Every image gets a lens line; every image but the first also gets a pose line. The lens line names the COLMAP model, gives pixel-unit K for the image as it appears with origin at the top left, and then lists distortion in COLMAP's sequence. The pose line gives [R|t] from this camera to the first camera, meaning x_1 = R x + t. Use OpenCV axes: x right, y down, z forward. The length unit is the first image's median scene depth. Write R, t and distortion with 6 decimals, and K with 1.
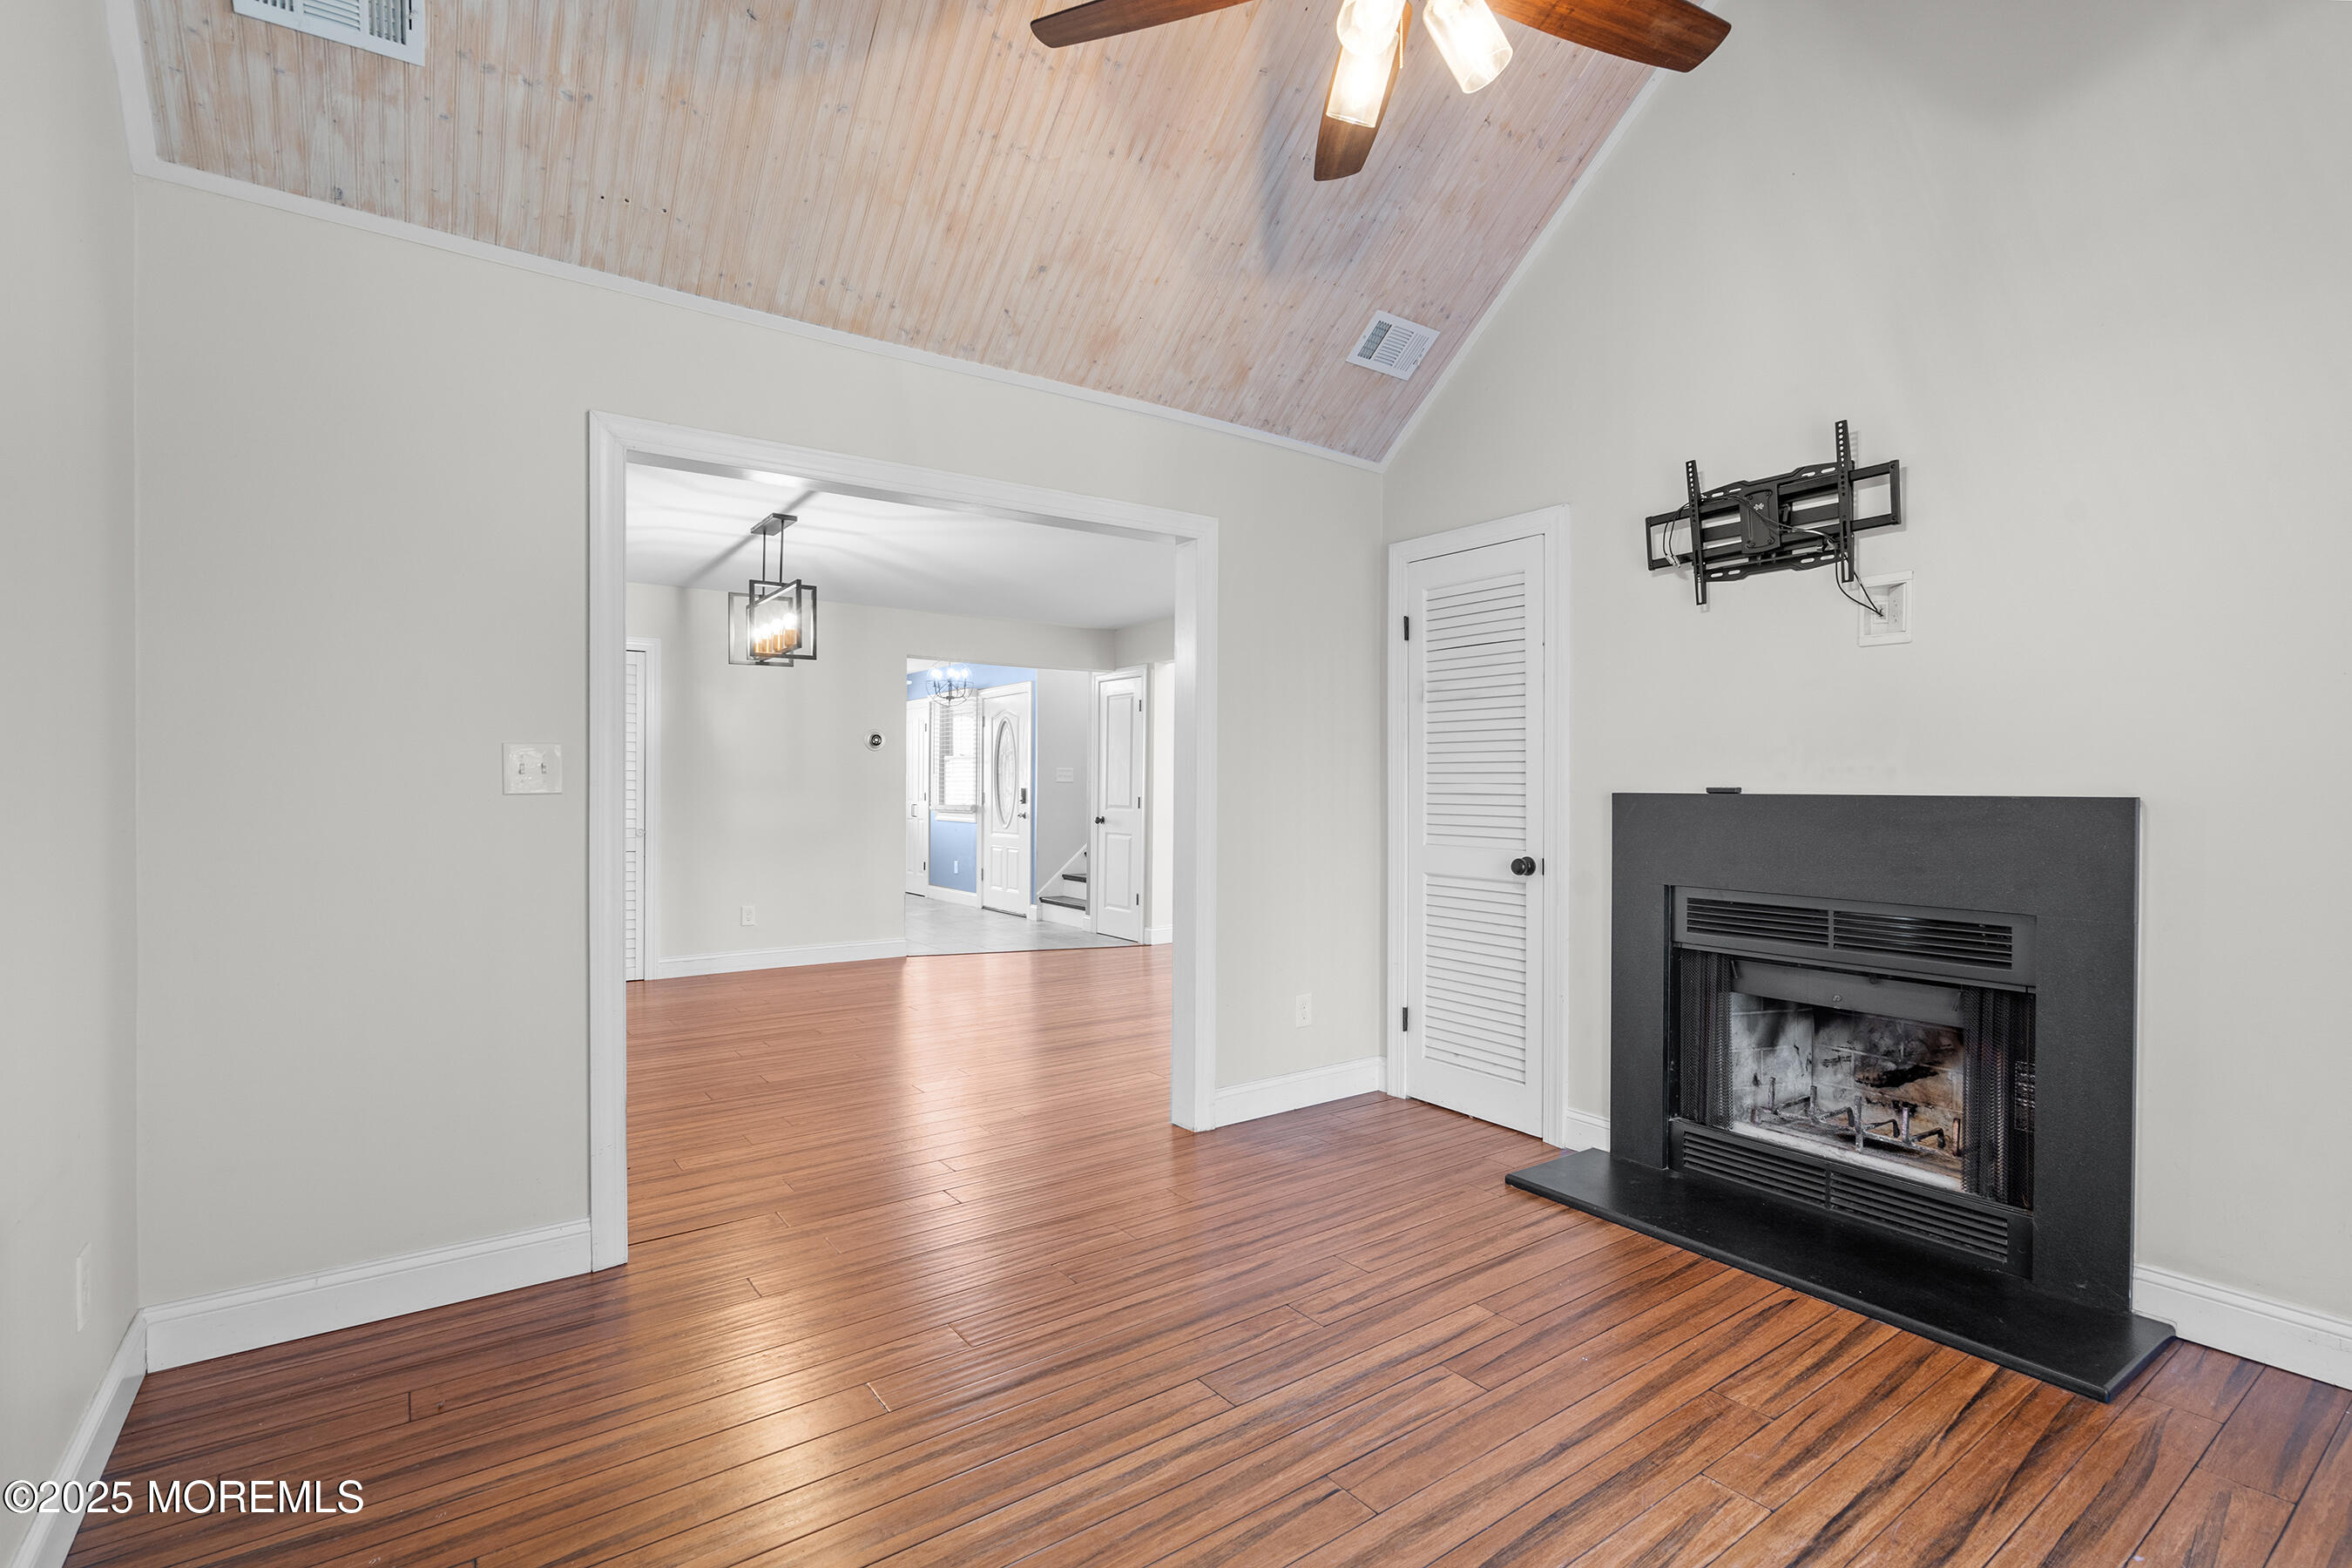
lens RADIAL K [[1065.5, 0, 1175.9], [0, 1065.5, 788.6], [0, 0, 1]] dist [-0.000091, -0.000180]
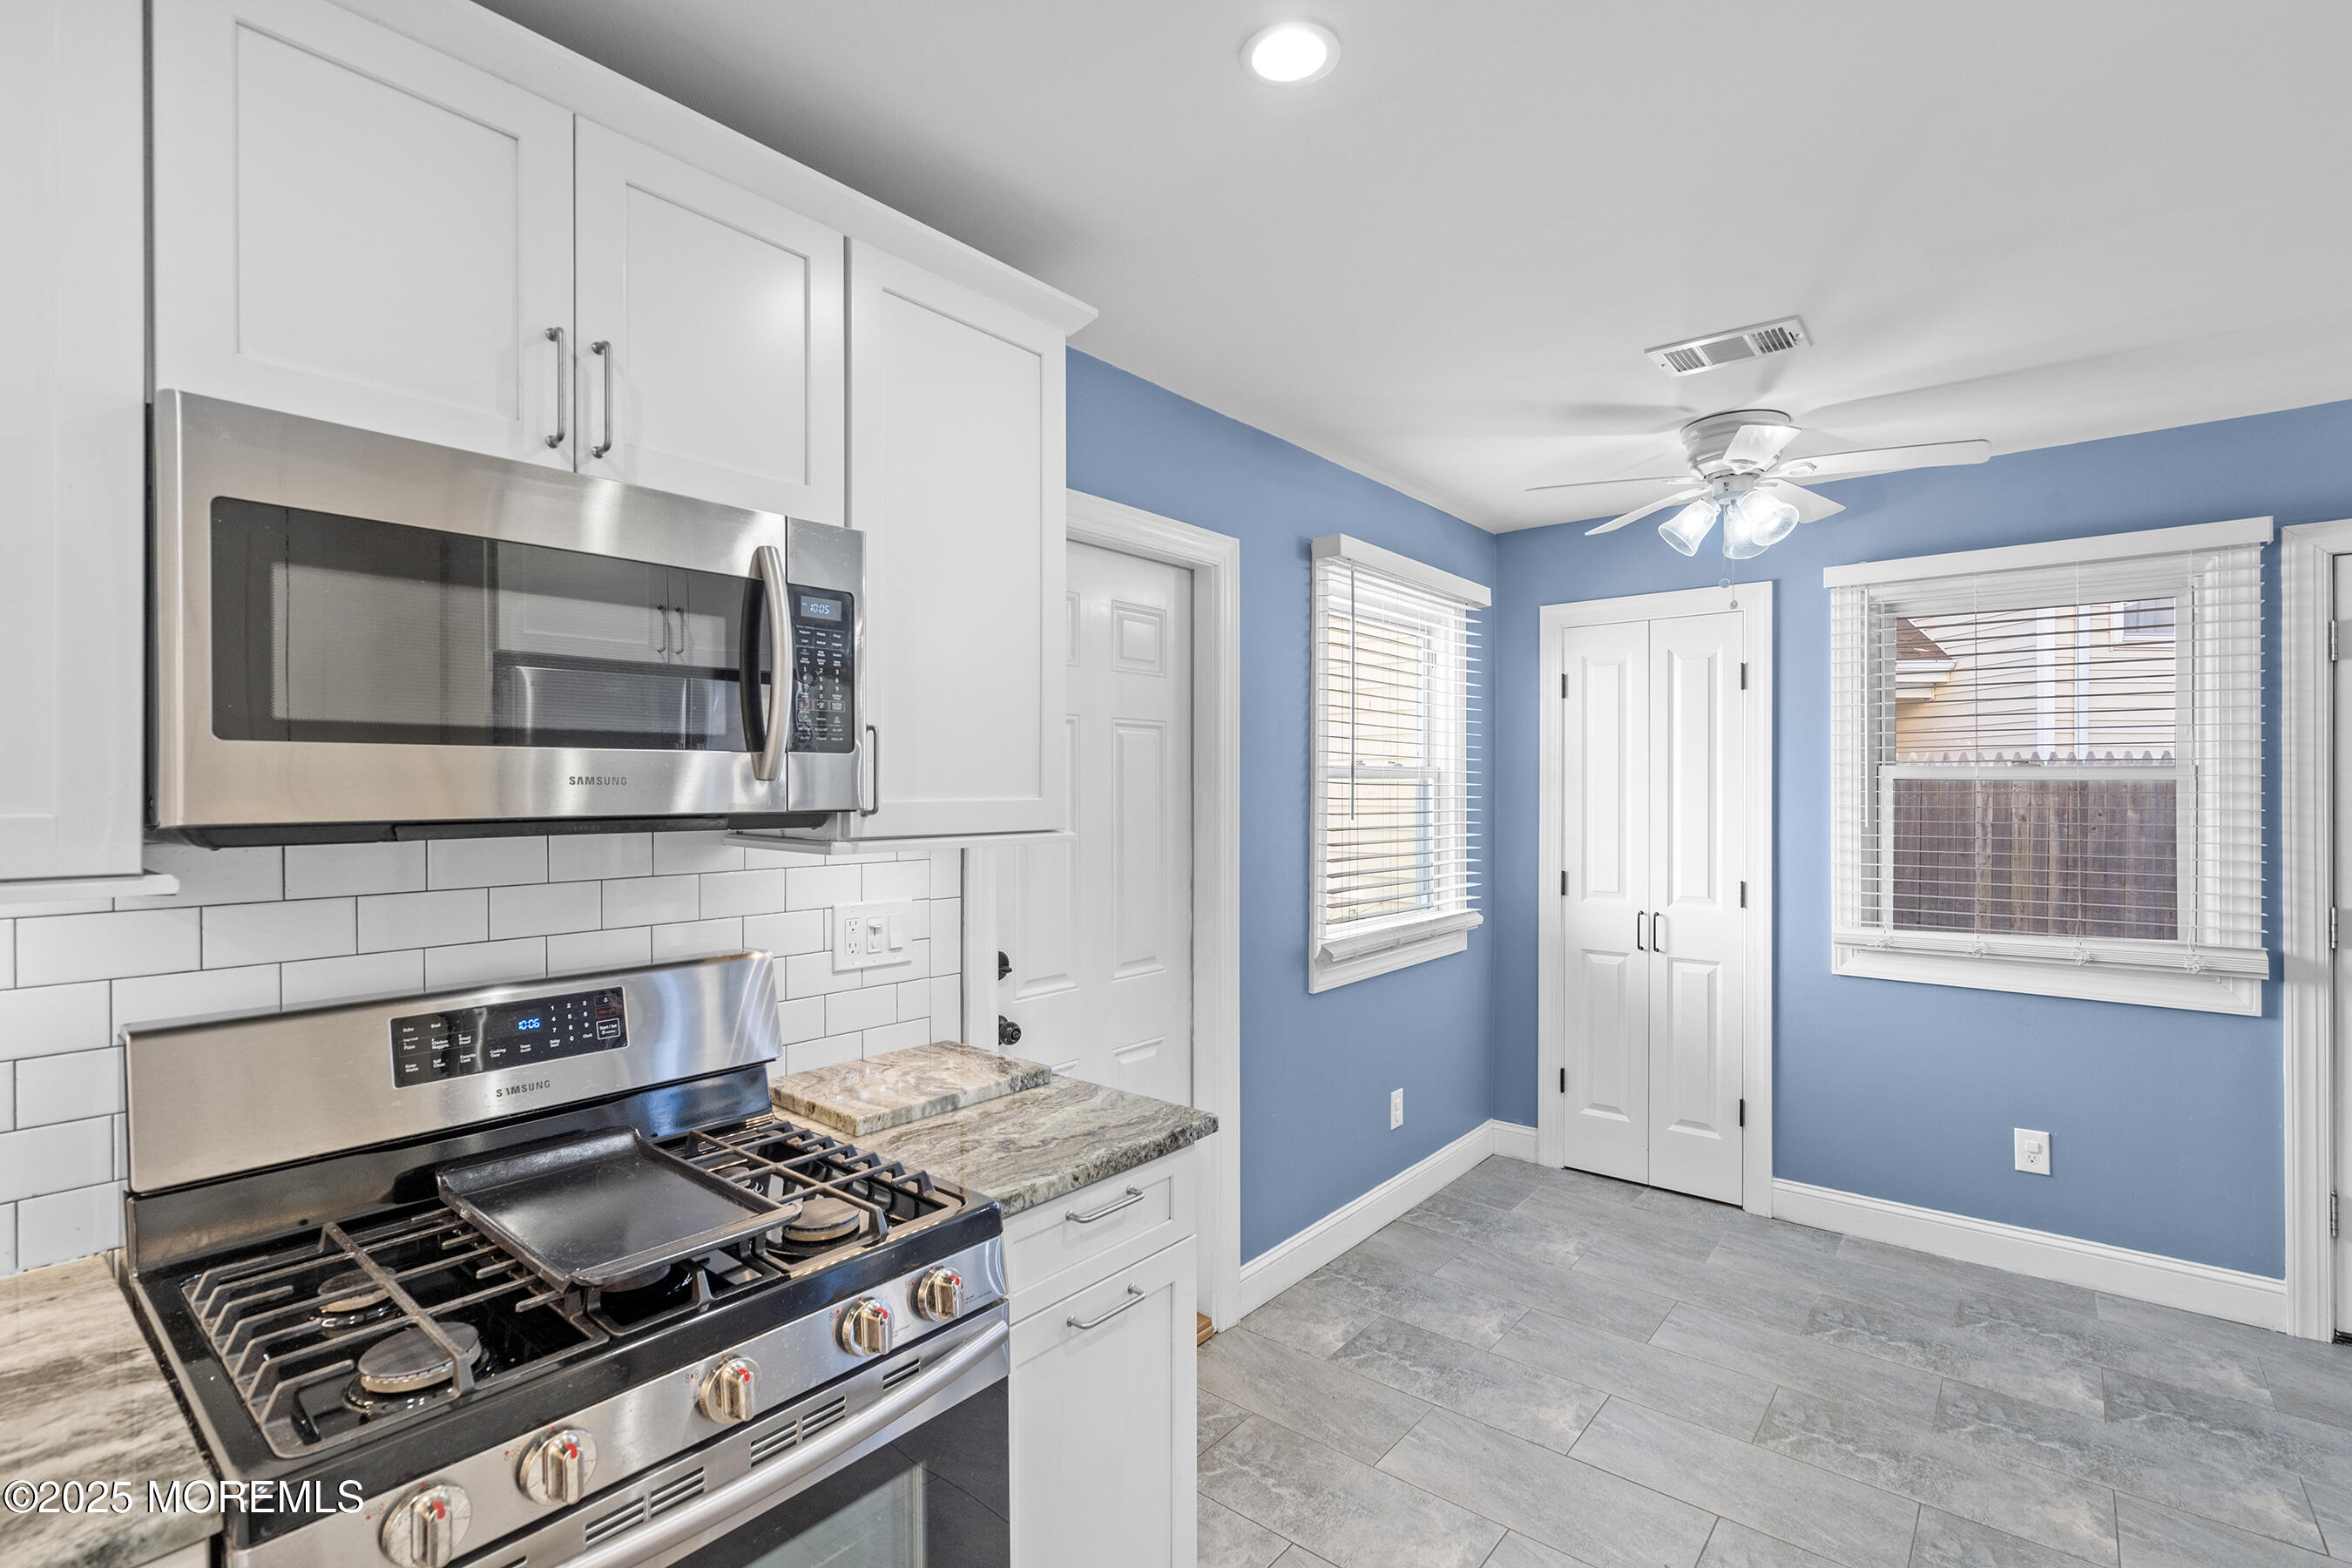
lens RADIAL K [[1065.5, 0, 1175.9], [0, 1065.5, 788.6], [0, 0, 1]] dist [-0.000091, -0.000180]
pose [[0.967043, 0.000007, 0.254613, -0.572145], [0.000679, 0.999996, -0.002608, -0.027704], [-0.254612, 0.002695, 0.967040, 0.879110]]
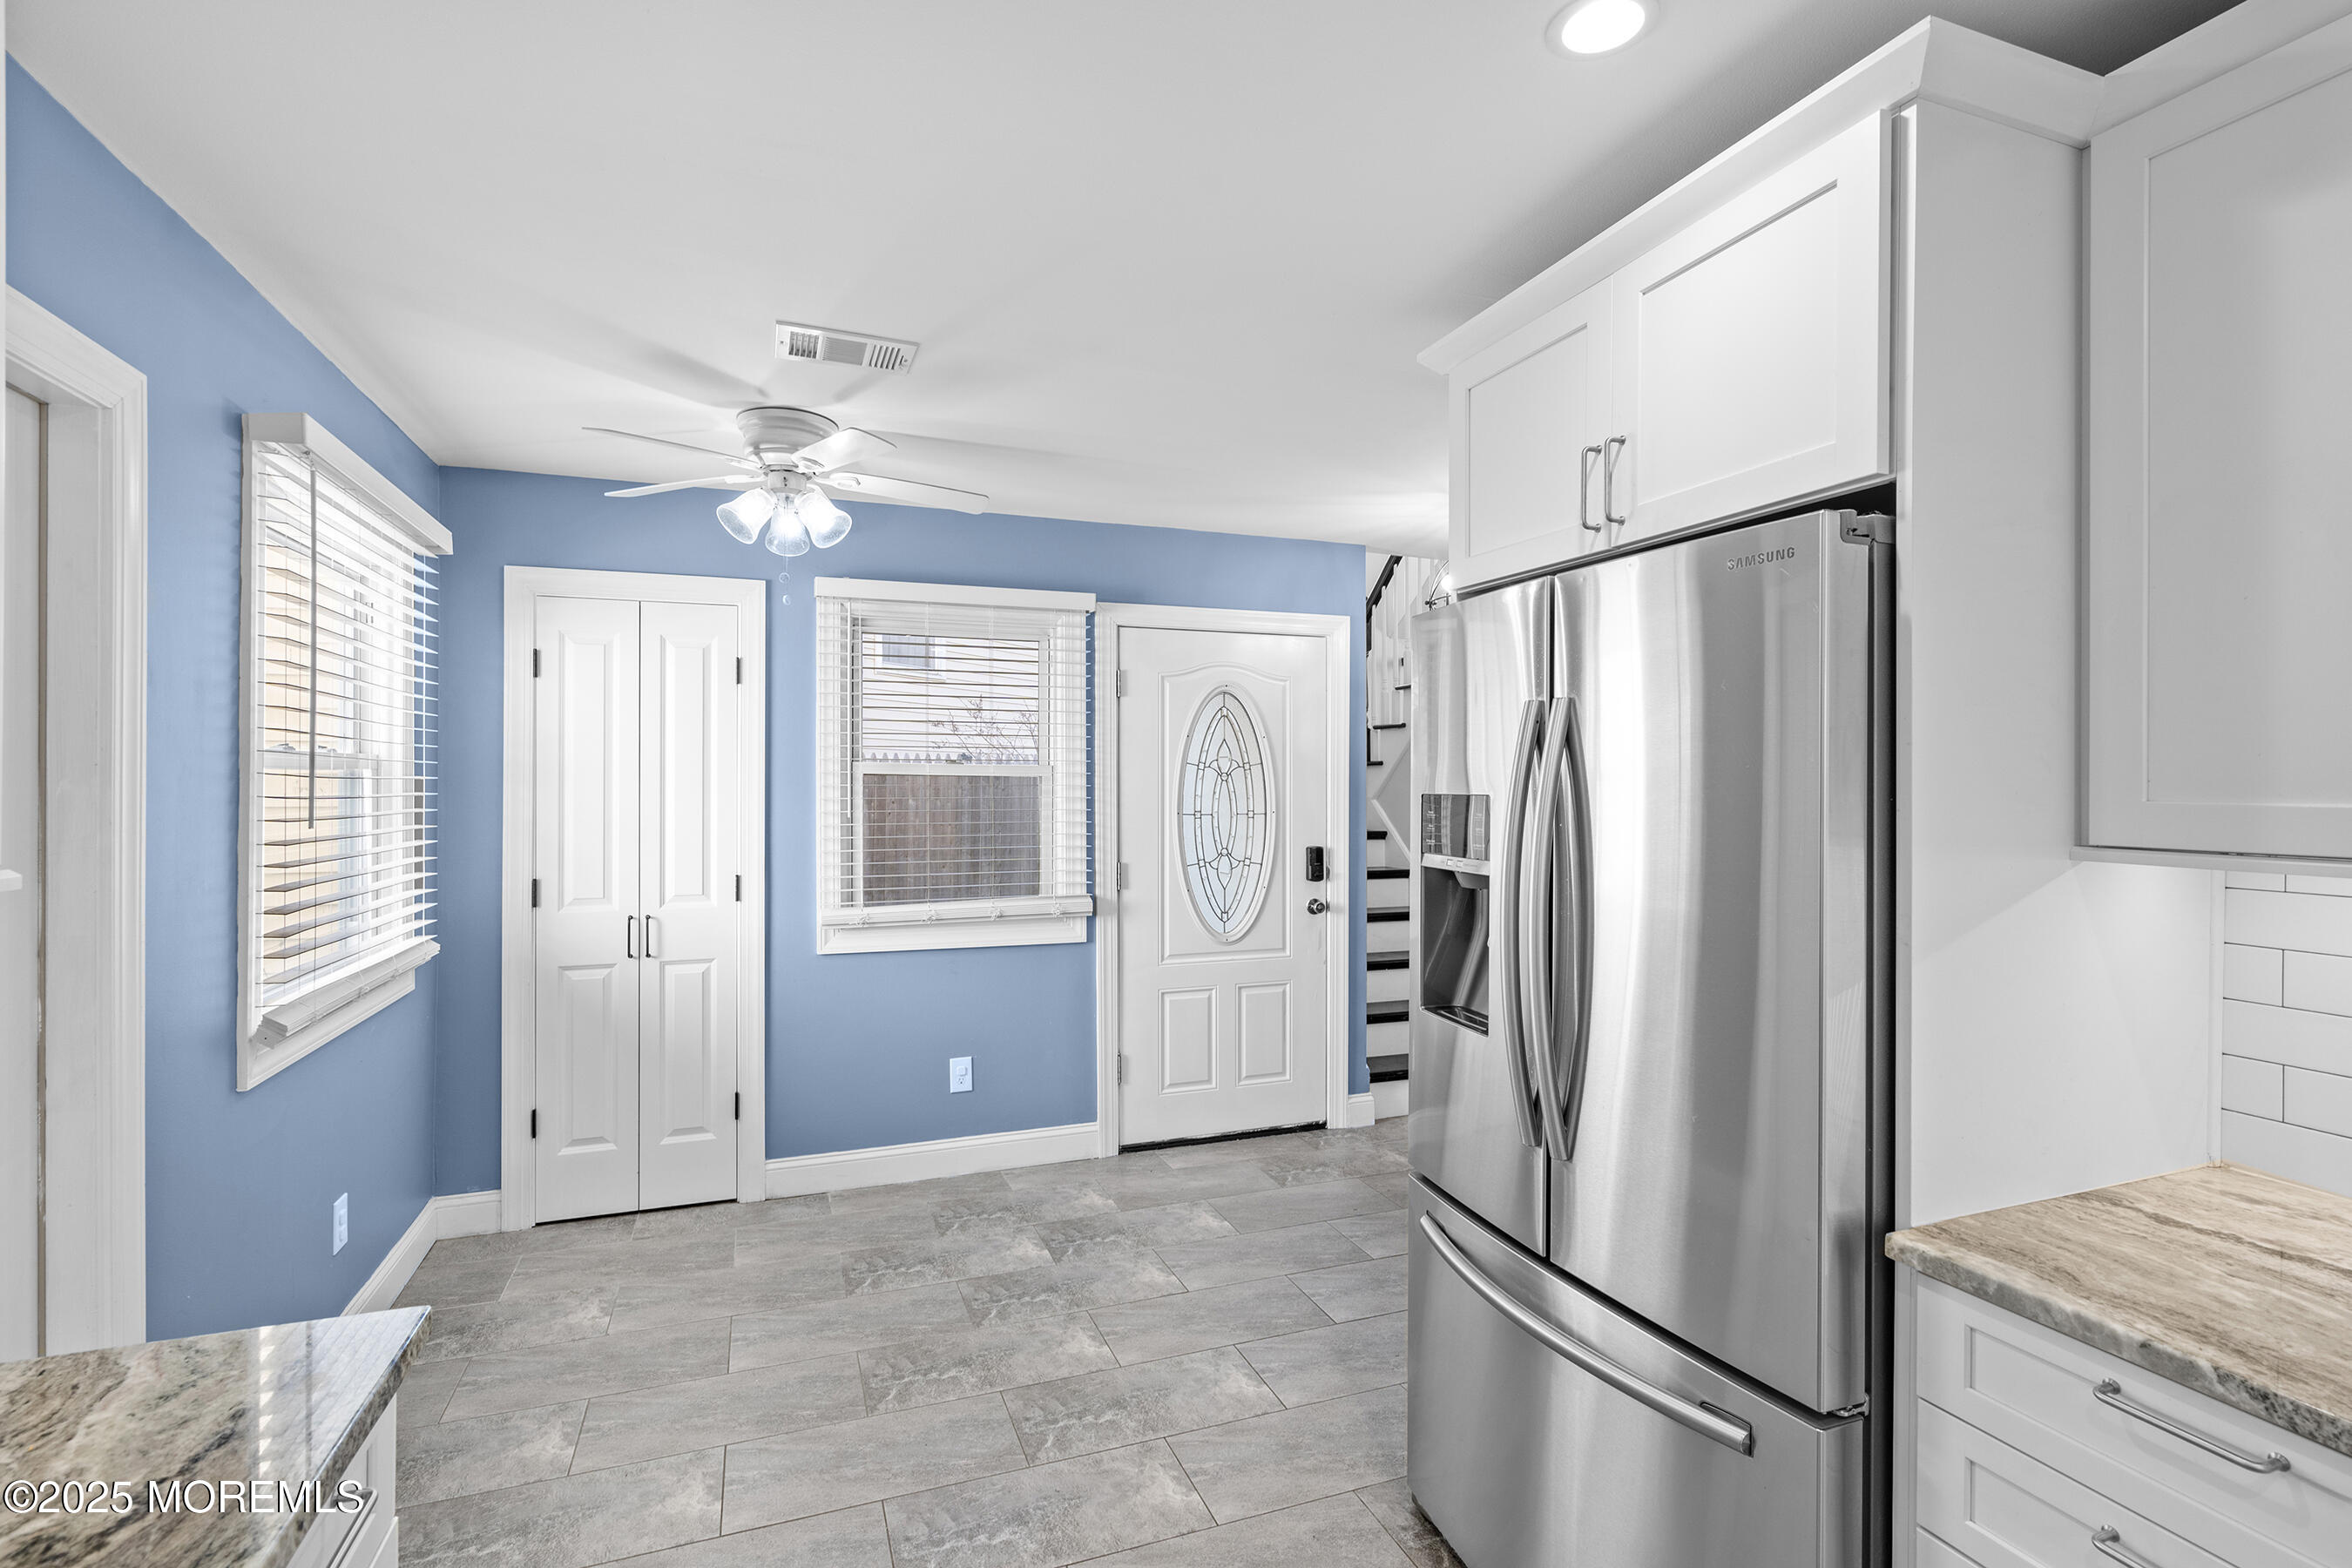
lens RADIAL K [[1071.1, 0, 1149.5], [0, 1071.1, 780.8], [0, 0, 1]] dist [-0.000719, 0.000205]
pose [[0.274082, 0.000662, 0.961706, -0.608245], [0.002118, 0.999997, -0.001292, -0.028359], [-0.961704, 0.002391, 0.274080, 0.947840]]
